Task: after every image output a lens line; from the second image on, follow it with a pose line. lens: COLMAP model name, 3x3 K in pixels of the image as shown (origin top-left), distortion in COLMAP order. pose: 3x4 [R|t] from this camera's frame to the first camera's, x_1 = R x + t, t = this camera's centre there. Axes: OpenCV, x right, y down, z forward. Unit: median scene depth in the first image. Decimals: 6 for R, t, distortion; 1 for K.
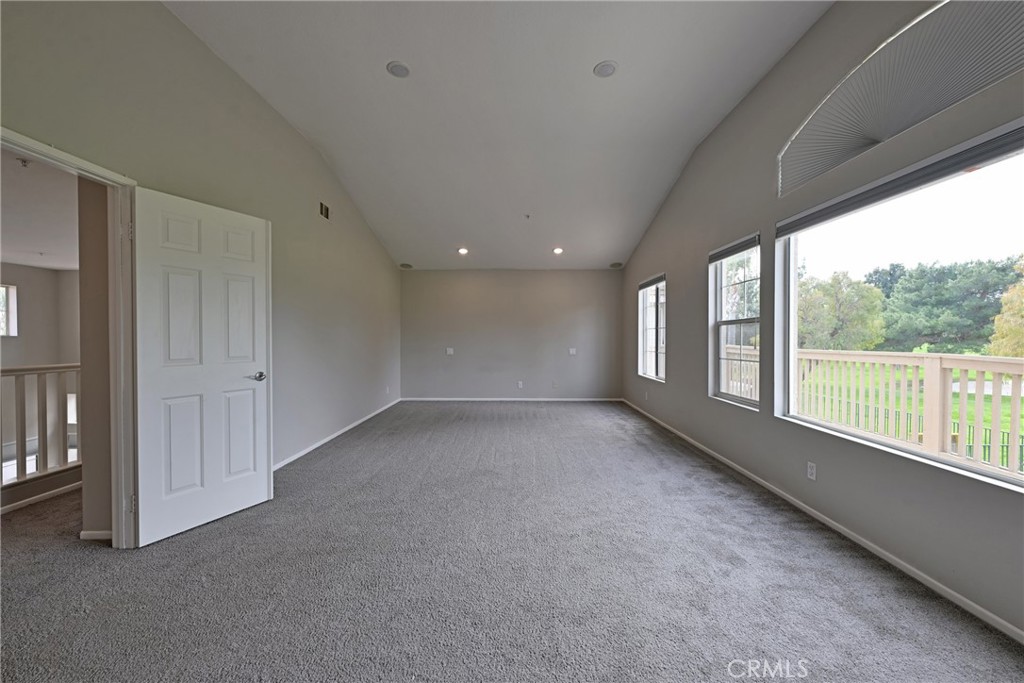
lens RADIAL K [[405.8, 0, 513.4], [0, 405.8, 343.6], [0, 0, 1]] dist [0.000488, 0.000518]
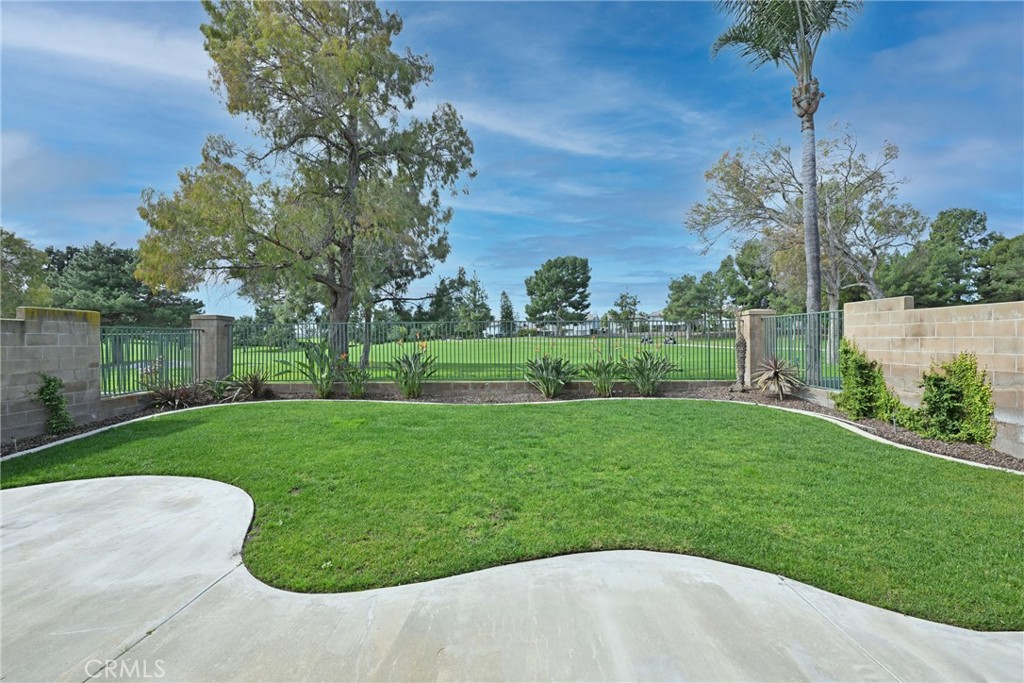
lens RADIAL K [[405.8, 0, 508.5], [0, 405.8, 339.4], [0, 0, 1]] dist [0.000488, 0.000518]
pose [[0.008280, 0.002813, 0.999962, 0.684965], [0.025601, 0.999668, -0.003024, 0.640635], [-0.999638, 0.025625, 0.008205, 0.420227]]
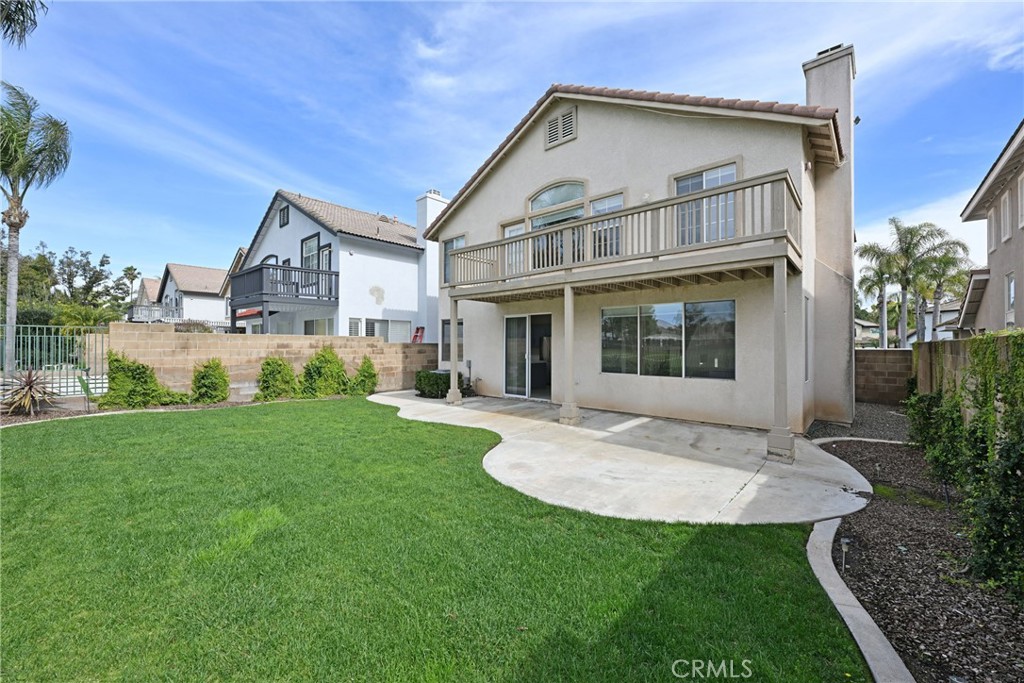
lens RADIAL K [[405.8, 0, 506.4], [0, 405.8, 343.4], [0, 0, 1]] dist [0.000488, 0.000518]
pose [[-0.672875, -0.004699, -0.739742, 2.541594], [-0.010986, 0.999933, 0.003641, 0.601811], [0.739675, 0.010577, -0.672881, 1.974267]]
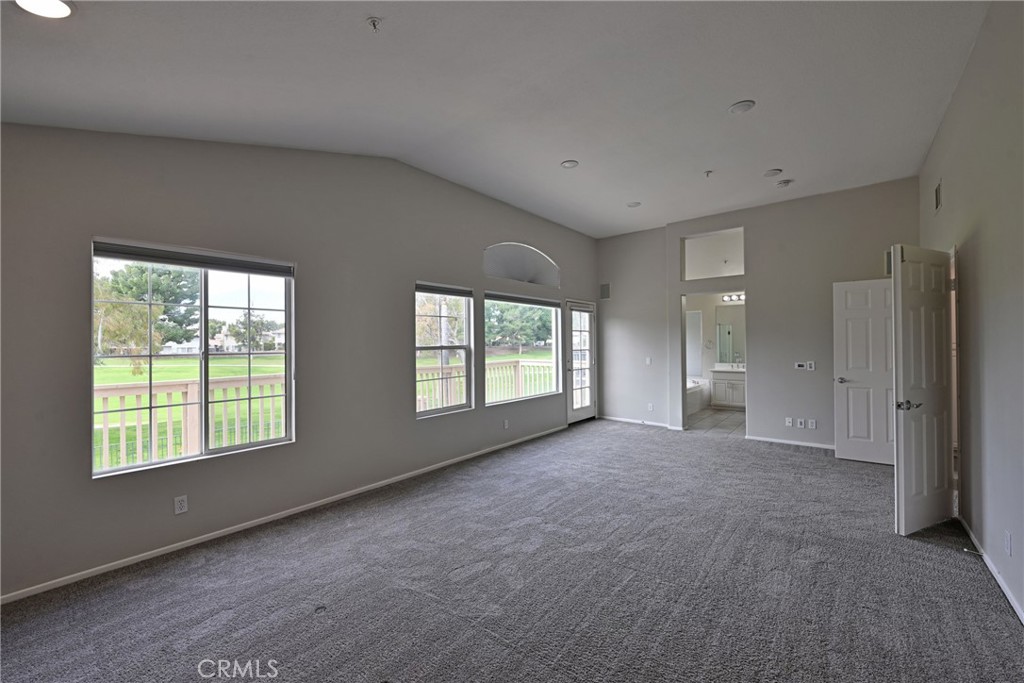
lens RADIAL K [[405.8, 0, 511.3], [0, 405.8, 340.2], [0, 0, 1]] dist [0.000488, 0.000518]
pose [[-0.772524, 0.013667, 0.634839, -0.367610], [0.021454, 0.999759, 0.004584, -0.071457], [-0.634623, 0.017161, -0.772631, 1.664236]]
